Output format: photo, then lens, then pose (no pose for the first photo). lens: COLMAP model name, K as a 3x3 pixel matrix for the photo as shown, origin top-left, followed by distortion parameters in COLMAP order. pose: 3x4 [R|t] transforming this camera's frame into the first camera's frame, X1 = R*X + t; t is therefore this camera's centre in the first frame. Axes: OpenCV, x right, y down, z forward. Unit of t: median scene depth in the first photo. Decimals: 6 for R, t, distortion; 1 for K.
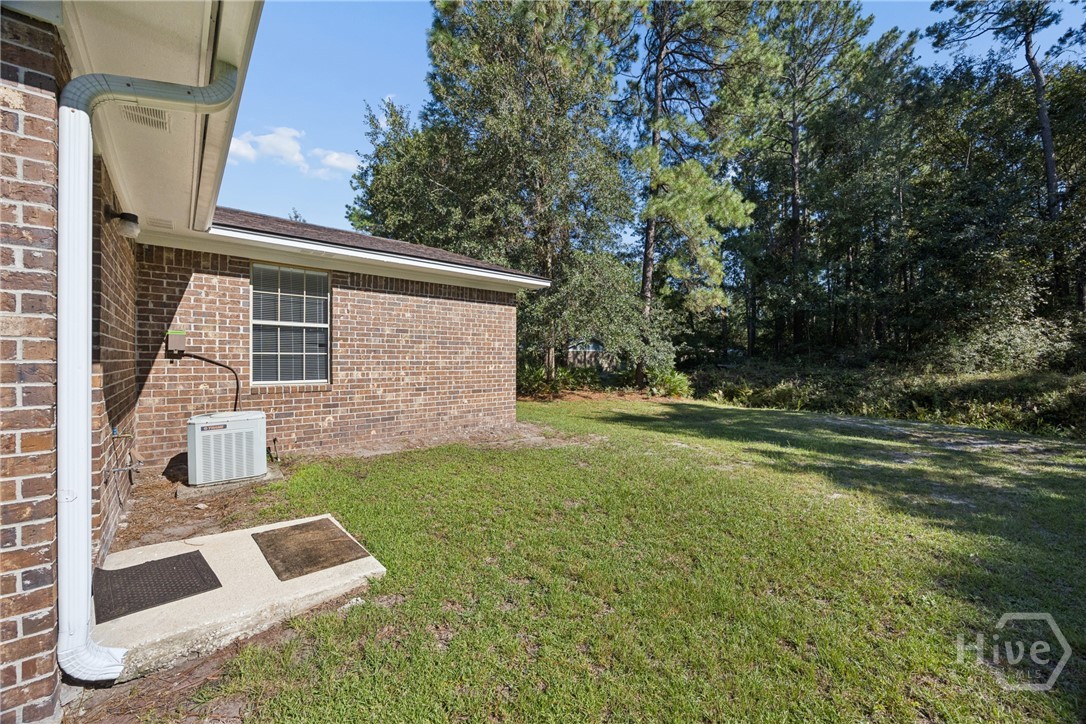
lens RADIAL K [[415.3, 0, 543.0], [0, 415.3, 359.9], [0, 0, 1]] dist [-0.001259, -0.000518]
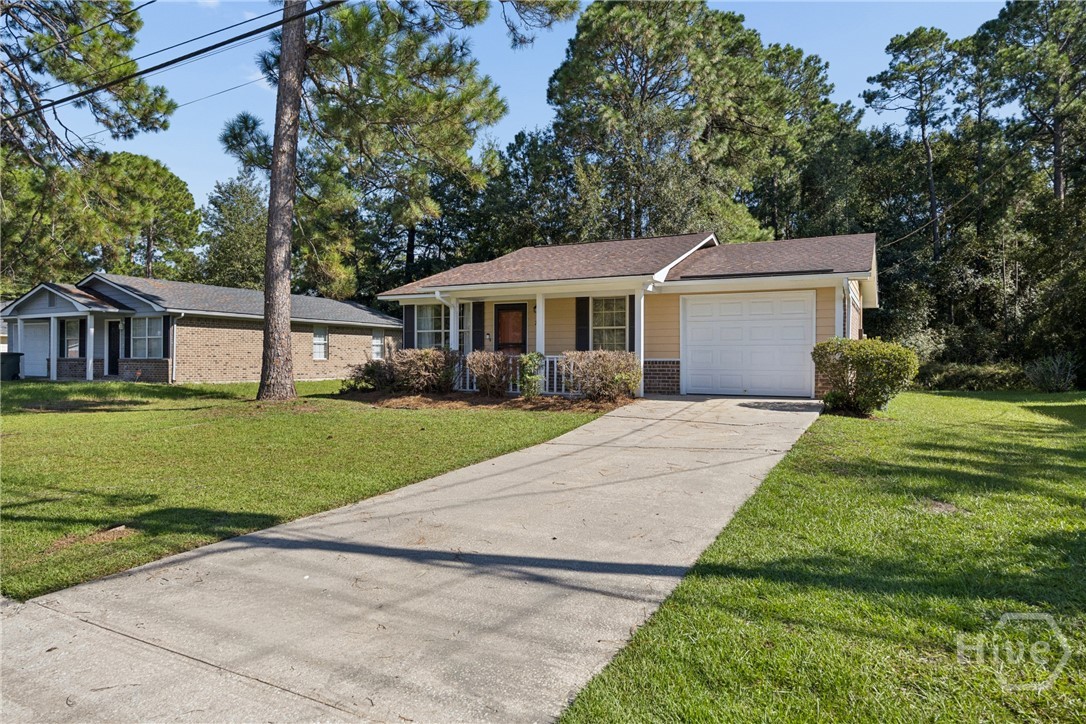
lens RADIAL K [[677.5, 0, 545.2], [0, 677.5, 354.2], [0, 0, 1]] dist [0.003342, -0.010624]
pose [[0.931327, 0.002579, 0.364174, -1.042660], [-0.002771, 0.999996, 0.000006, -0.000822], [-0.364173, -0.001015, 0.931331, -0.817100]]
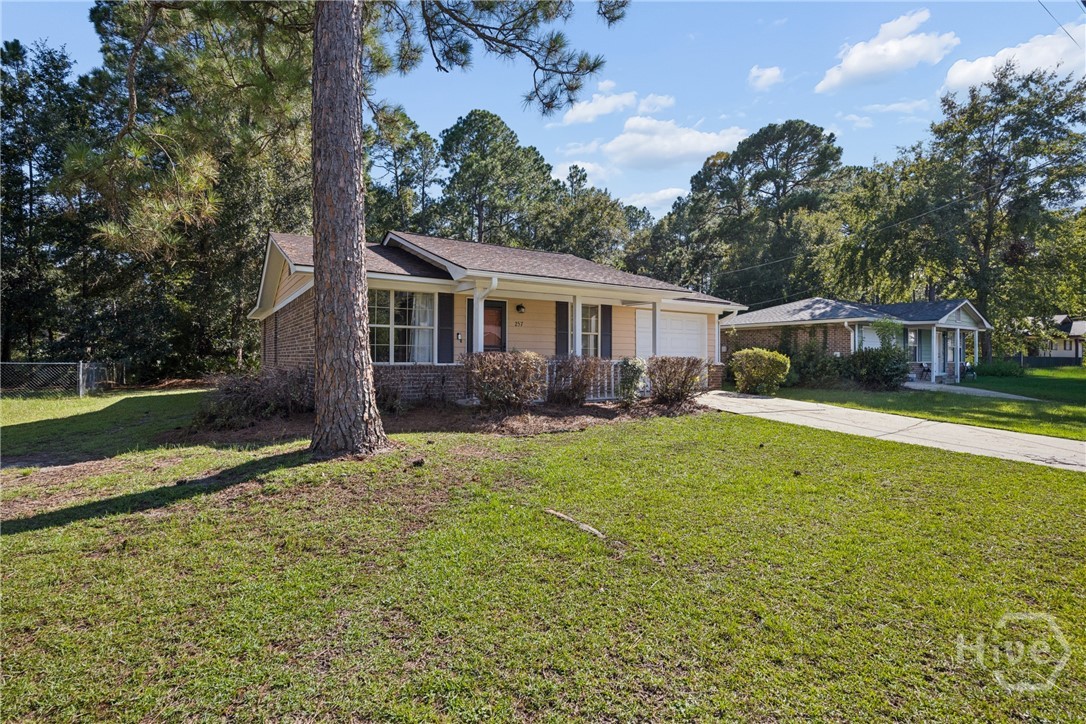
lens RADIAL K [[529.4, 0, 547.0], [0, 529.4, 356.3], [0, 0, 1]] dist [-0.018388, 0.000224]
pose [[0.145104, 0.000554, 0.989416, -1.388702], [-0.013930, 0.999902, 0.001483, -0.004902], [-0.989318, -0.013998, 0.145097, -0.040042]]
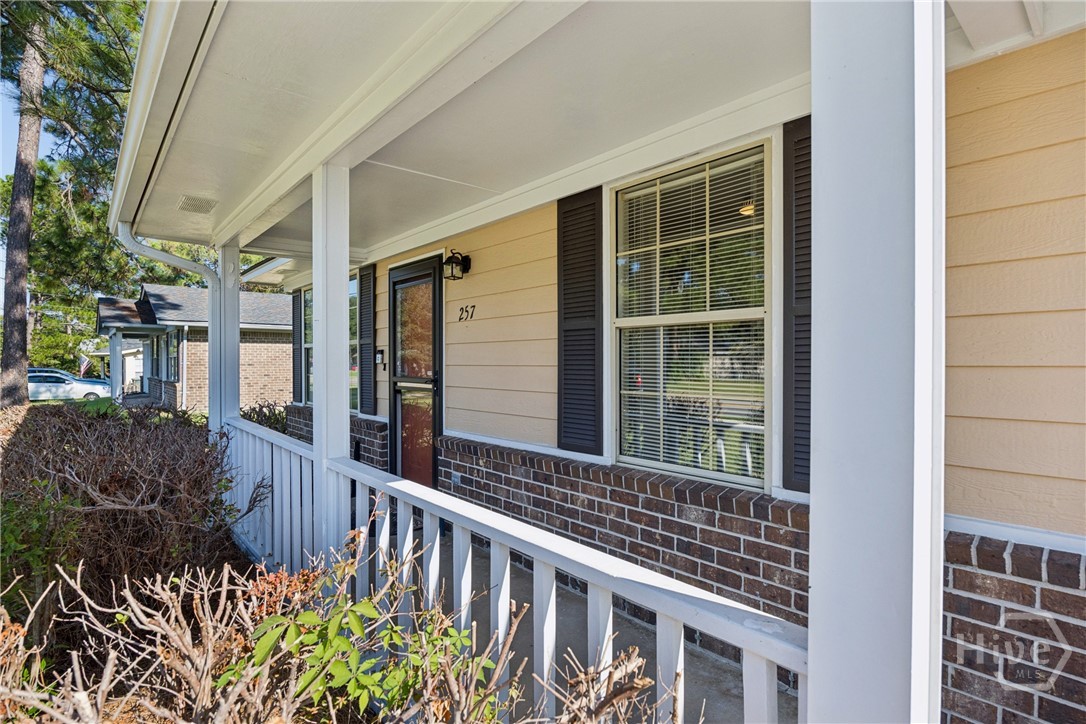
lens RADIAL K [[526.1, 0, 543.5], [0, 526.1, 363.9], [0, 0, 1]] dist [-0.003068, -0.000195]
pose [[0.999982, -0.004443, 0.004146, -0.660856], [0.004396, 0.999925, 0.011415, -0.027098], [-0.004197, -0.011396, 0.999926, -0.127050]]
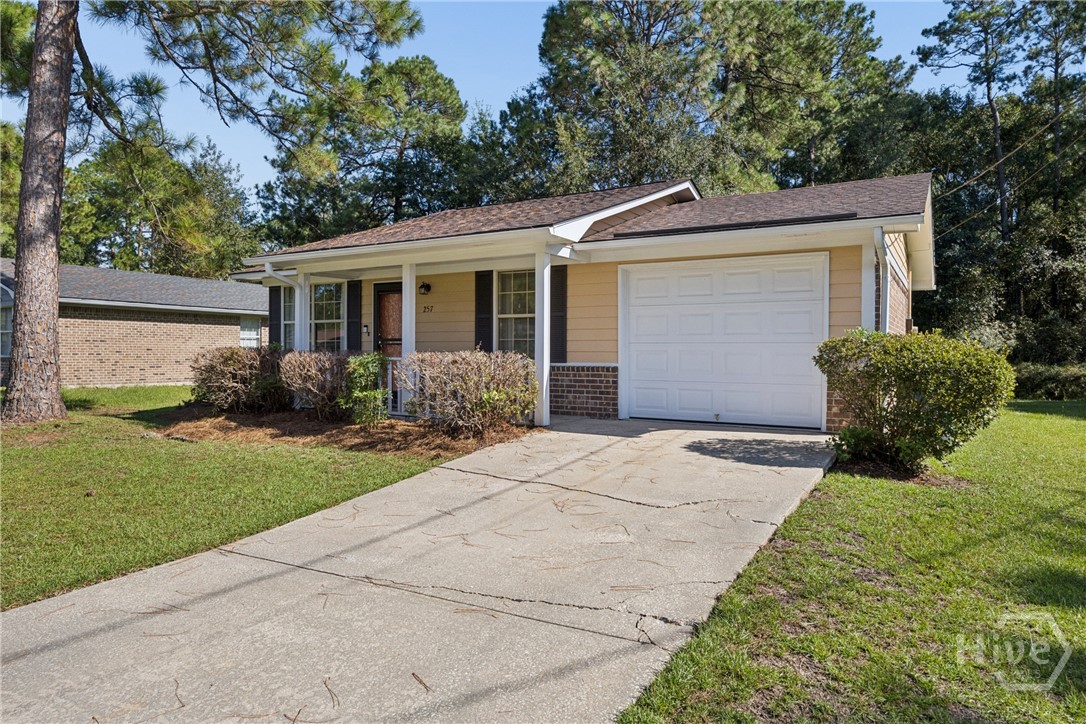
lens RADIAL K [[677.5, 0, 543.1], [0, 677.5, 351.5], [0, 0, 1]] dist [0.003342, -0.010624]
pose [[0.953047, 0.003207, 0.302805, -0.789613], [-0.004725, 0.999980, 0.004283, -0.007696], [-0.302785, -0.005513, 0.953043, -0.582537]]
